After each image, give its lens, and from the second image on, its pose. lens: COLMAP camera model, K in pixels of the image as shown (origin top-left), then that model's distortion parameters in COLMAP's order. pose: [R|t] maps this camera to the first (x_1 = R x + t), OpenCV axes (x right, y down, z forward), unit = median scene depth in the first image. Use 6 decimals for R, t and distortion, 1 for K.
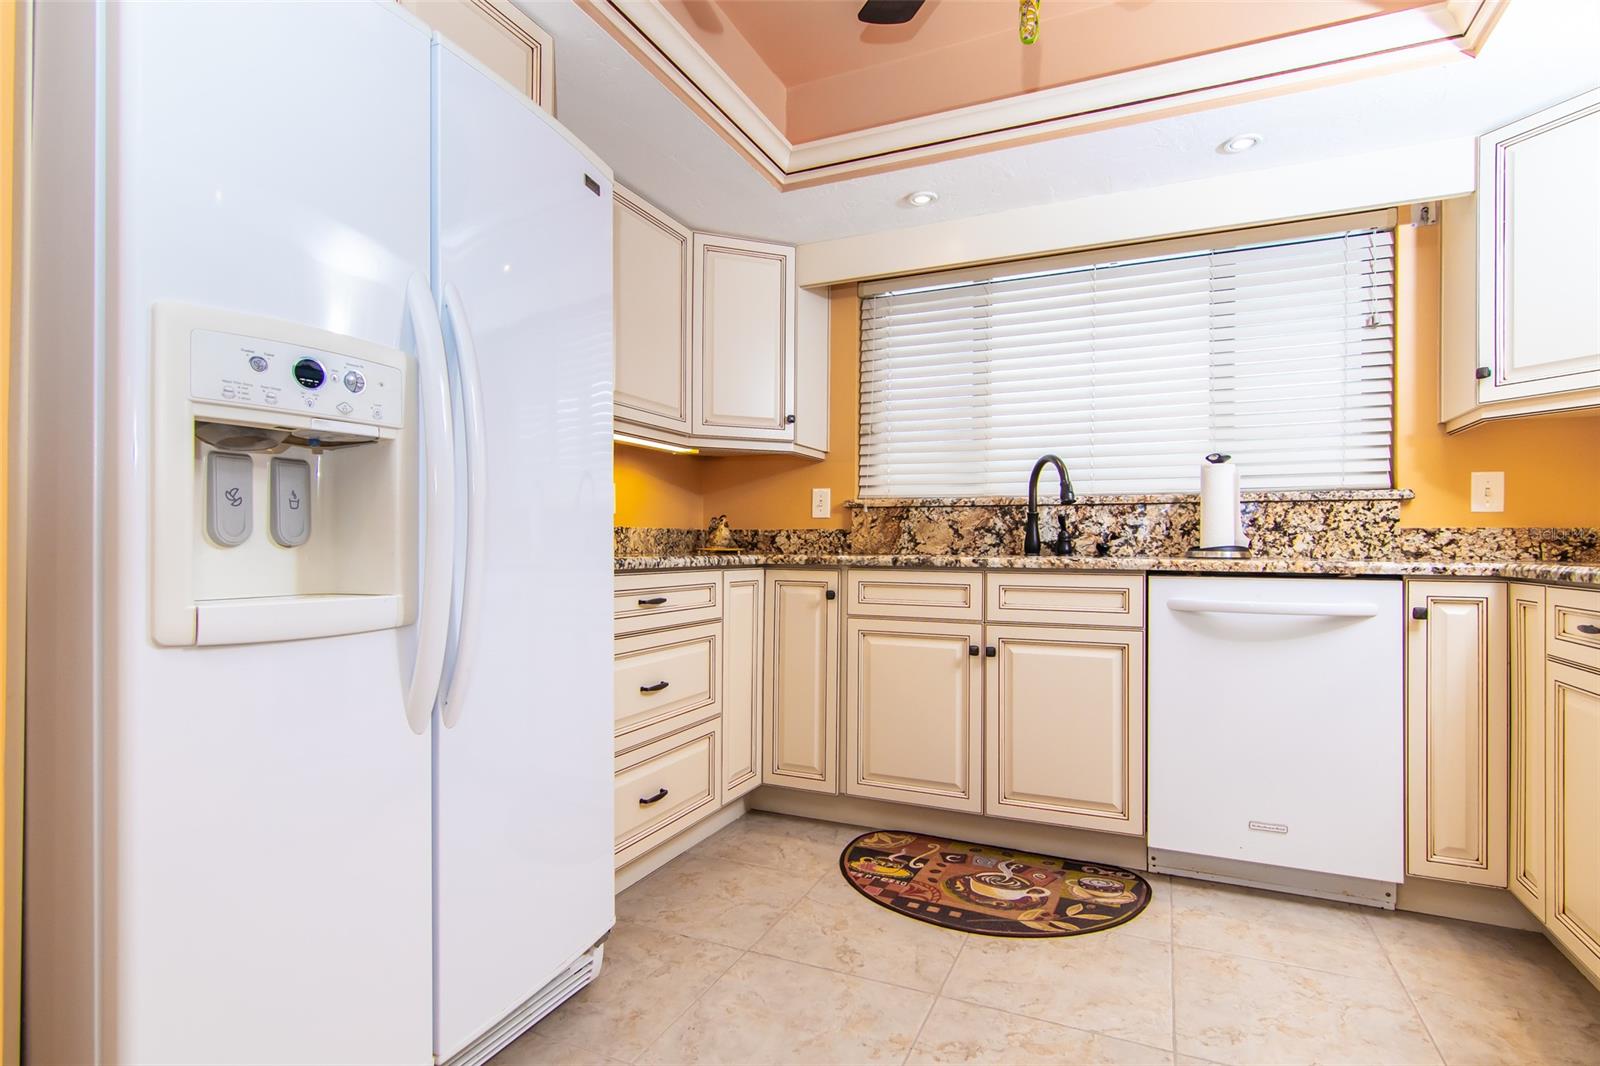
lens RADIAL K [[809.2, 0, 799.9], [0, 809.2, 545.4], [0, 0, 1]] dist [-0.006986, 0.004471]
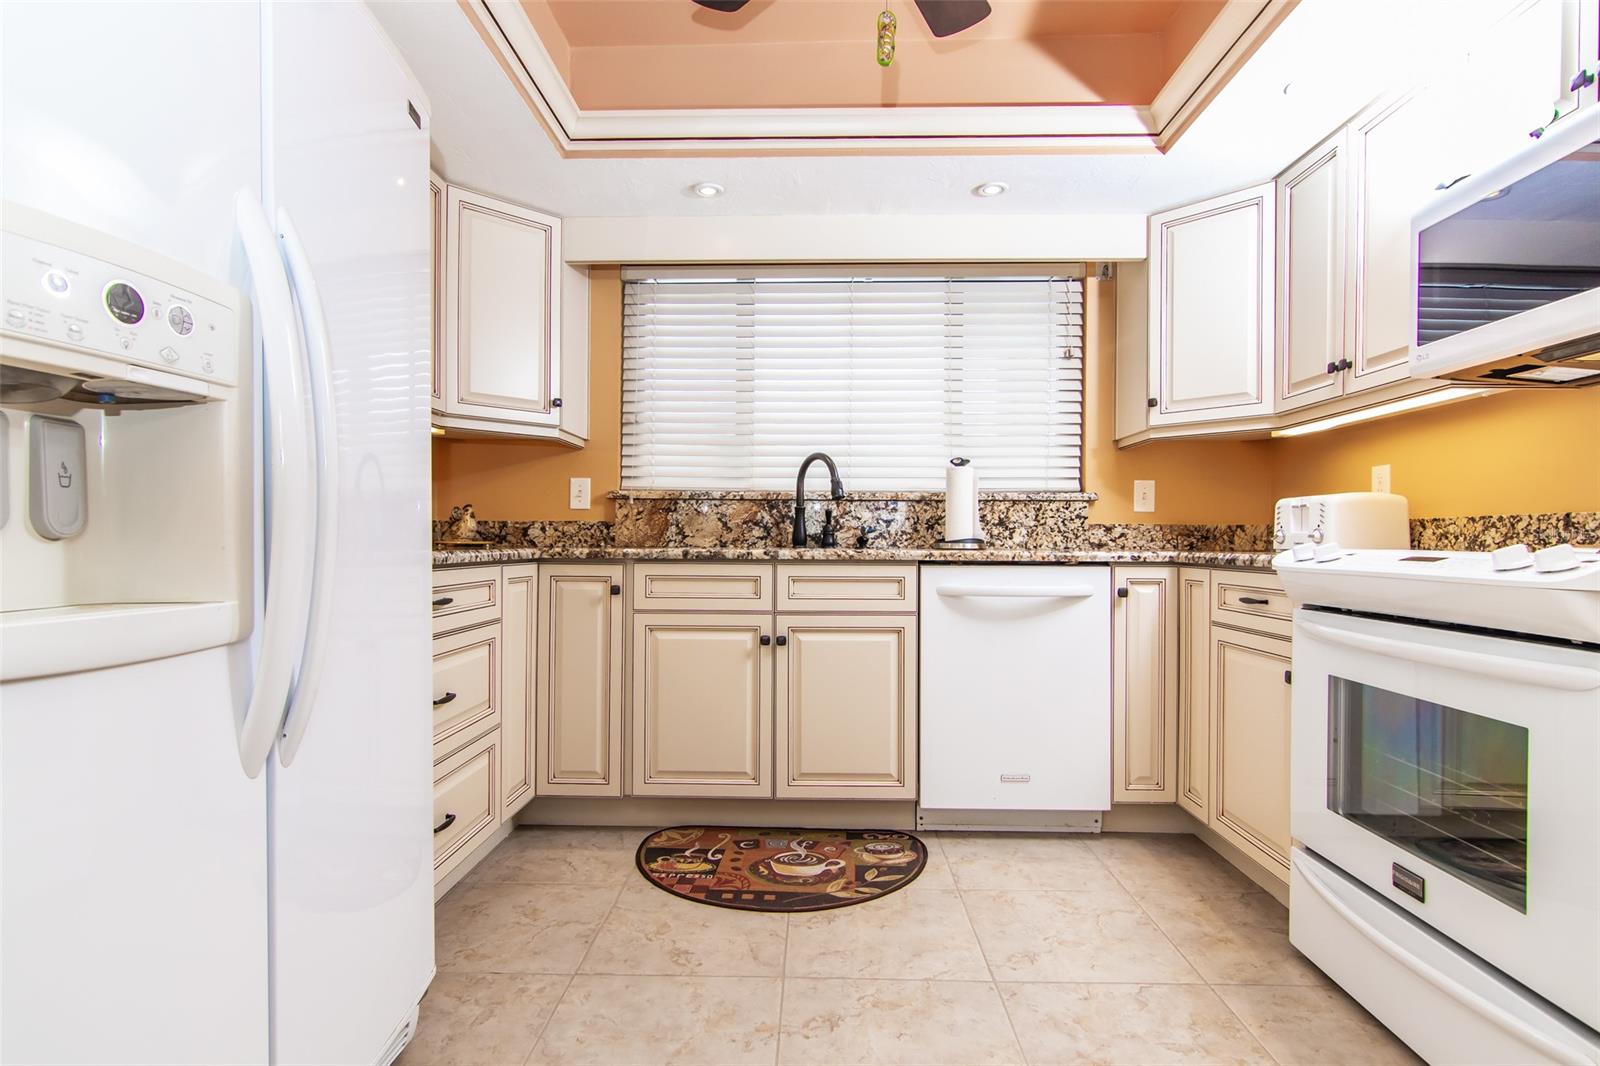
lens RADIAL K [[809.2, 0, 801.5], [0, 809.2, 545.7], [0, 0, 1]] dist [-0.006986, 0.004471]
pose [[0.920483, -0.003714, 0.390764, -0.144056], [0.000161, 0.999958, 0.009124, 0.000263], [-0.390782, -0.008336, 0.920446, 0.036616]]
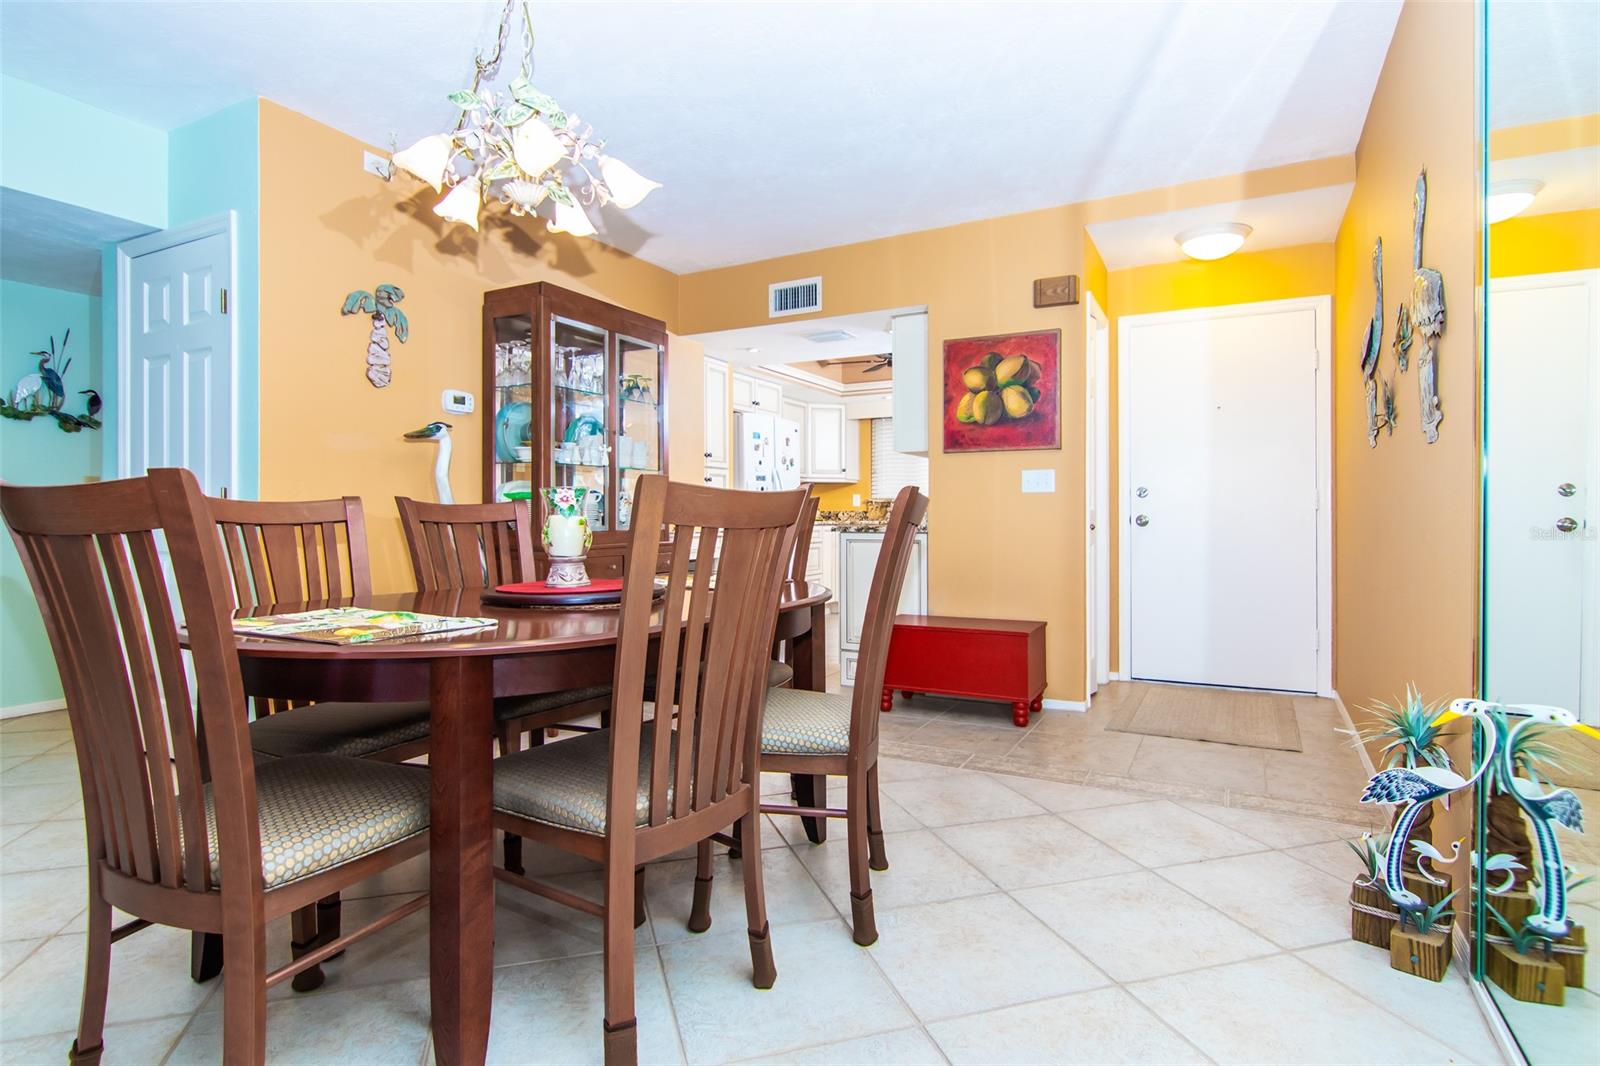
lens RADIAL K [[809.2, 0, 800.8], [0, 809.2, 500.1], [0, 0, 1]] dist [-0.006986, 0.004471]
pose [[0.997572, -0.011168, -0.068747, 0.035987], [0.011090, 0.999937, -0.001516, -0.068846], [0.068760, 0.000750, 0.997633, -2.070489]]
